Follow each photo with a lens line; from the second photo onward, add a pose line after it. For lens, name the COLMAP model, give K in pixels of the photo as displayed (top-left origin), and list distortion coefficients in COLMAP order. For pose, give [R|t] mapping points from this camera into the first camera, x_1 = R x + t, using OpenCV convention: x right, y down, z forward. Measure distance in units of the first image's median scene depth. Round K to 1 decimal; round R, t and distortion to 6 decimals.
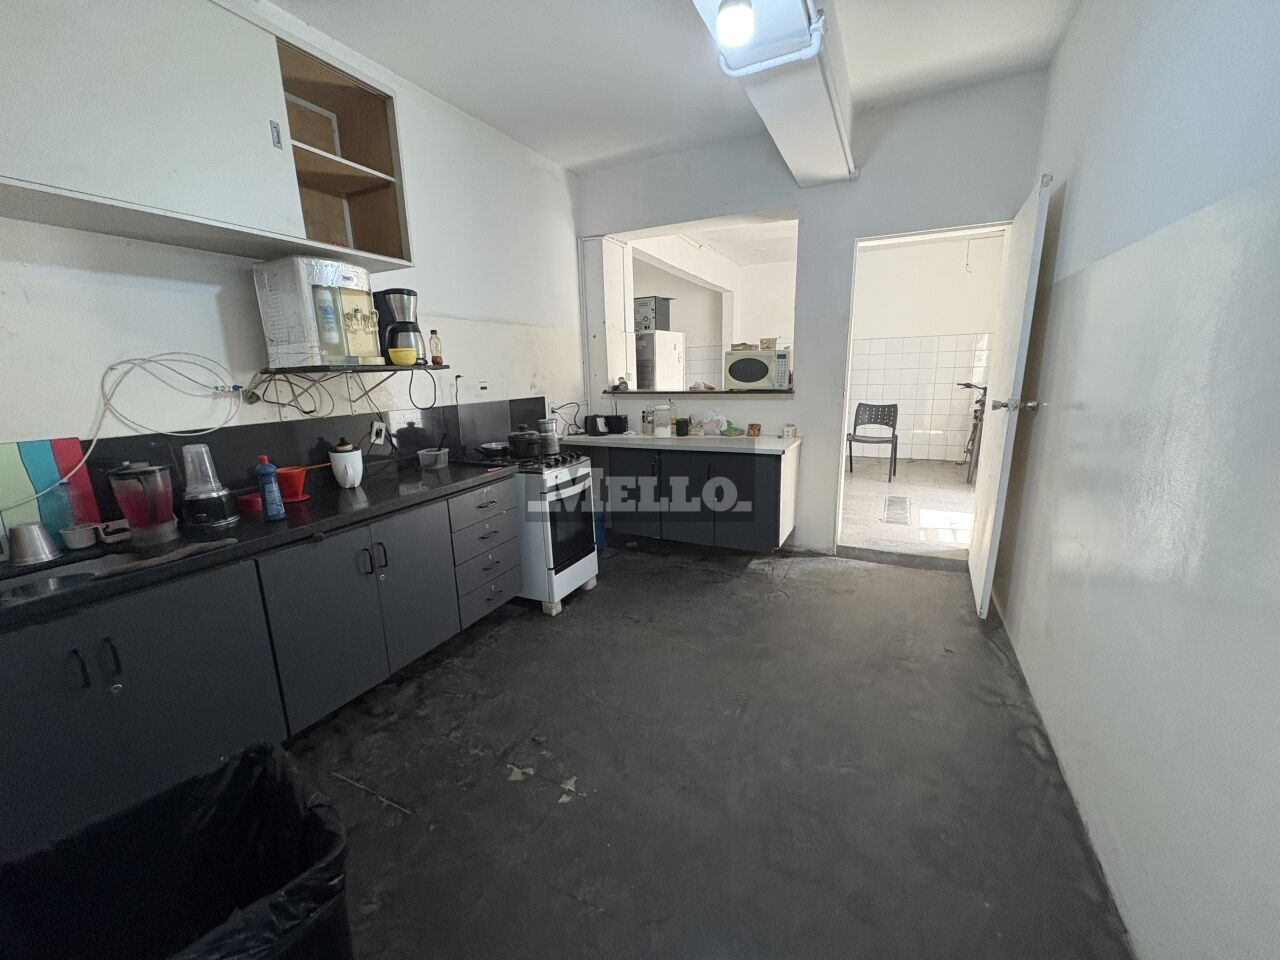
lens RADIAL K [[517.7, 0, 637.8], [0, 517.7, 482.0], [0, 0, 1]] dist [-0.000022, 0.000671]
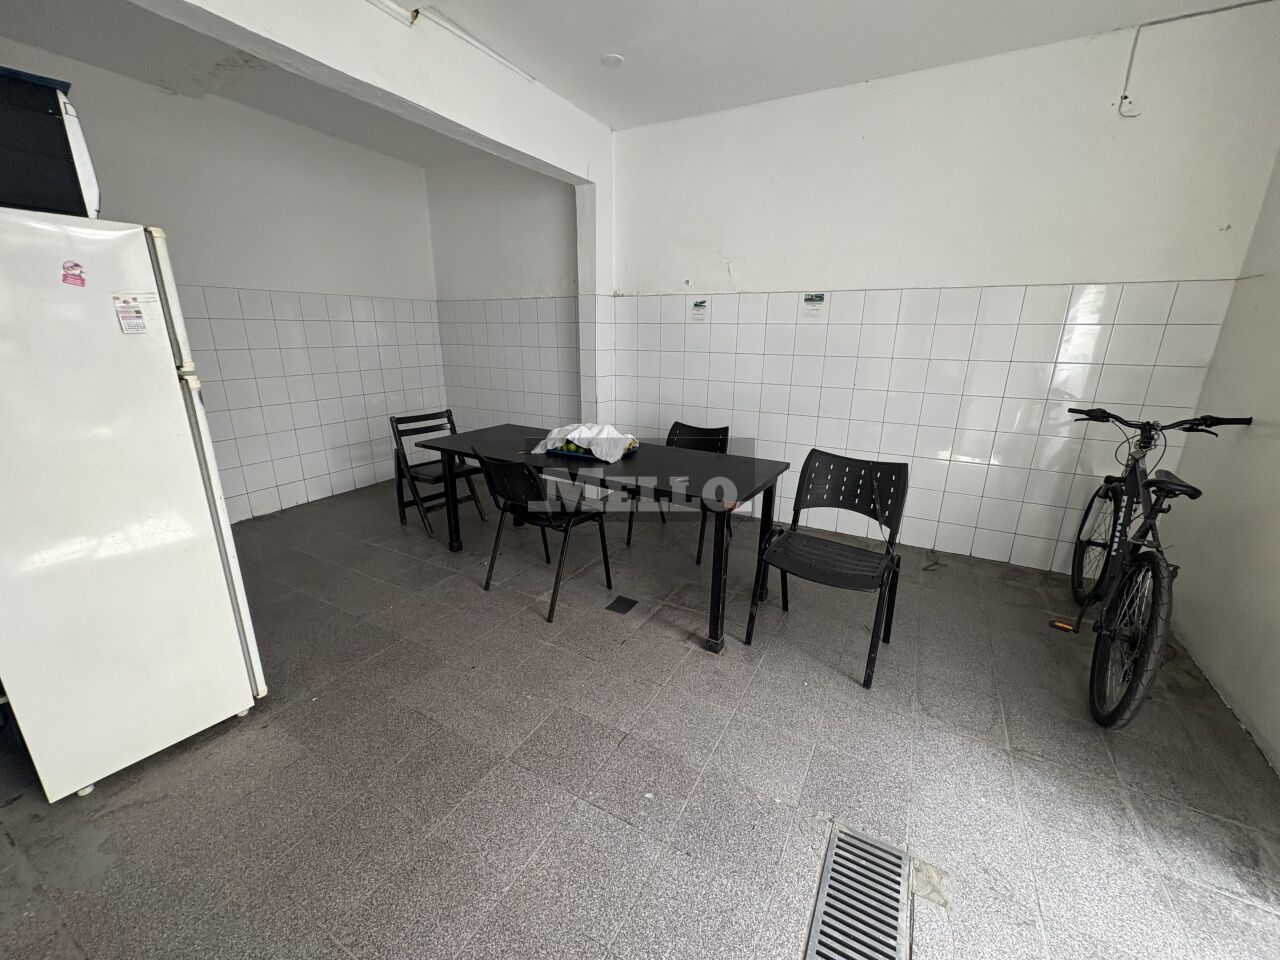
lens RADIAL K [[517.7, 0, 640.5], [0, 517.7, 480.9], [0, 0, 1]] dist [-0.000022, 0.000671]
pose [[0.997981, 0.049733, -0.039515, 0.316461], [-0.046865, 0.996413, 0.070458, -0.152015], [0.042877, -0.068464, 0.996732, 0.604185]]
